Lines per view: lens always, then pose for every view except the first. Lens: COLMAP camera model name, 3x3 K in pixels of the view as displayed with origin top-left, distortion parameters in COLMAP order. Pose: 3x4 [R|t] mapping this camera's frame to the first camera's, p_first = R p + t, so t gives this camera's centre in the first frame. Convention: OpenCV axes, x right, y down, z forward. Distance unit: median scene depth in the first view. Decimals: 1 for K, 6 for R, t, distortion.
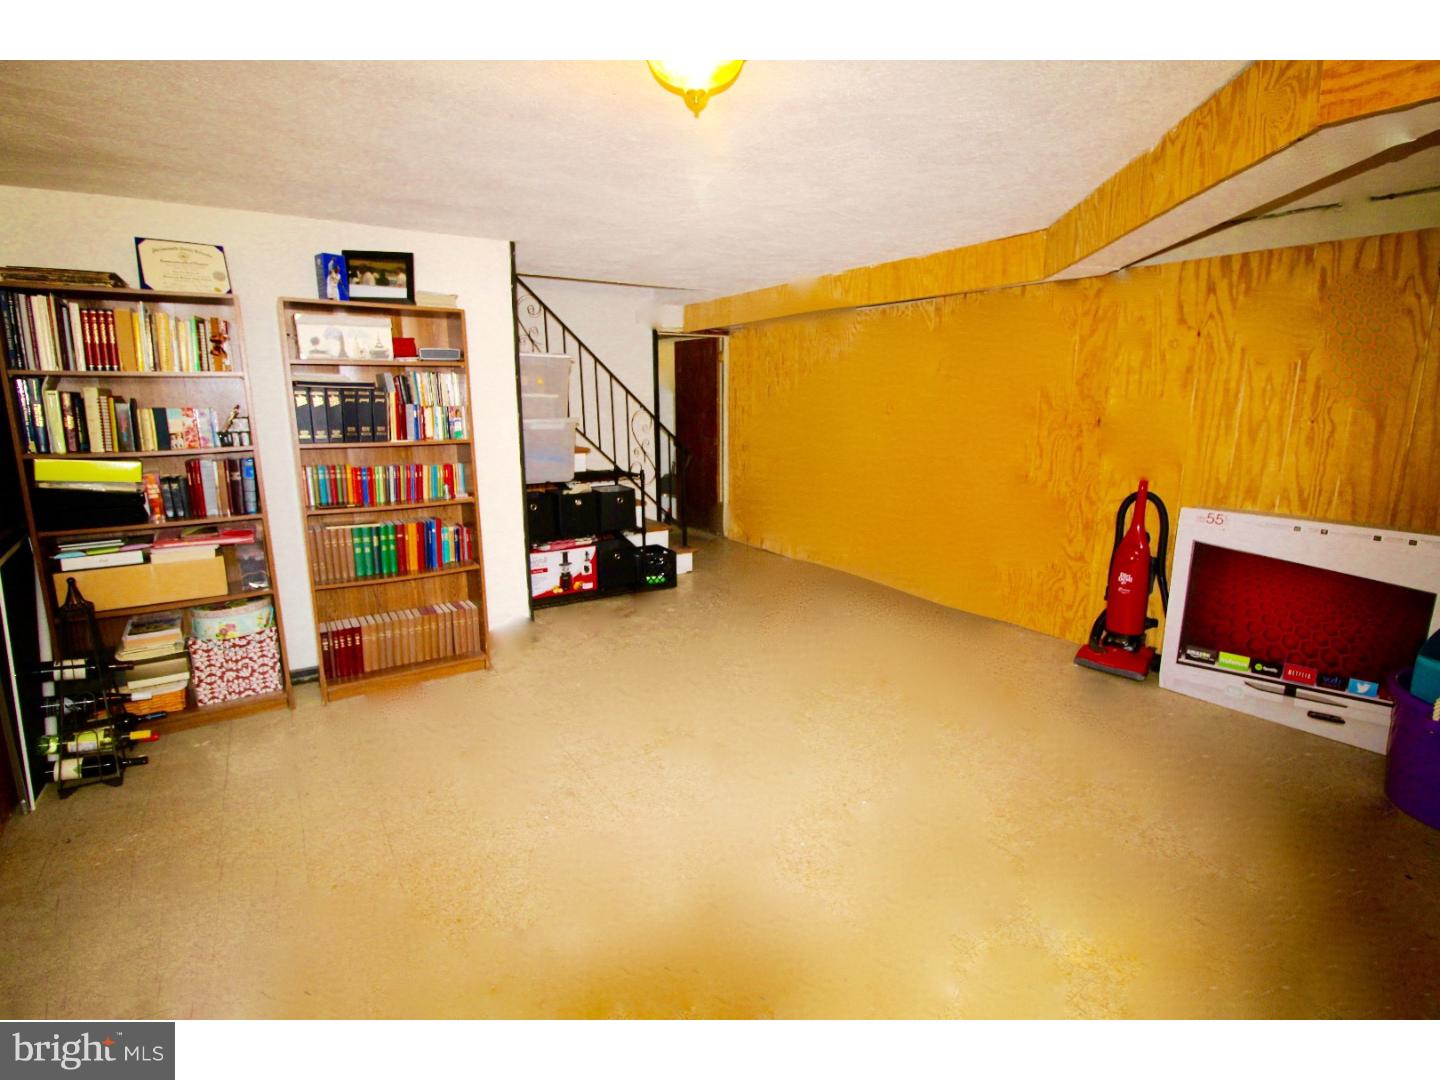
lens RADIAL K [[676.4, 0, 720.0], [0, 676.4, 540.0], [0, 0, 1]] dist [-0.001122, -0.000403]
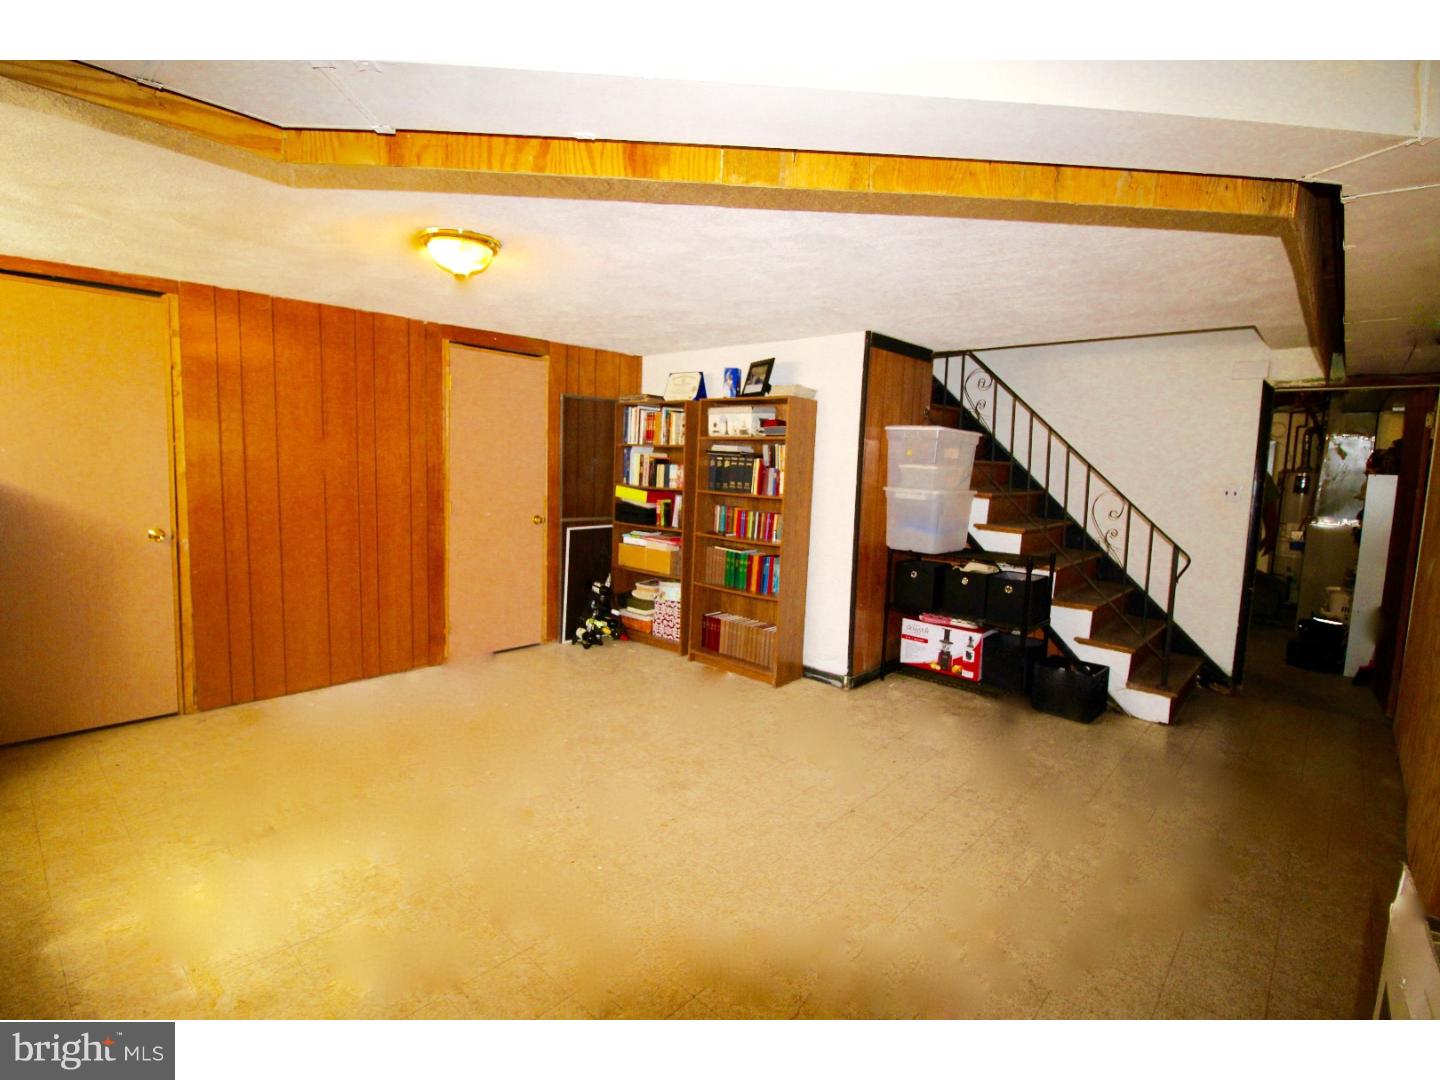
lens RADIAL K [[676.4, 0, 720.0], [0, 676.4, 540.0], [0, 0, 1]] dist [-0.001122, -0.000403]
pose [[0.259295, 0.125525, -0.957606, 0.765738], [-0.234028, 0.970134, 0.063798, -0.118131], [0.937015, 0.207564, 0.280928, 0.529798]]
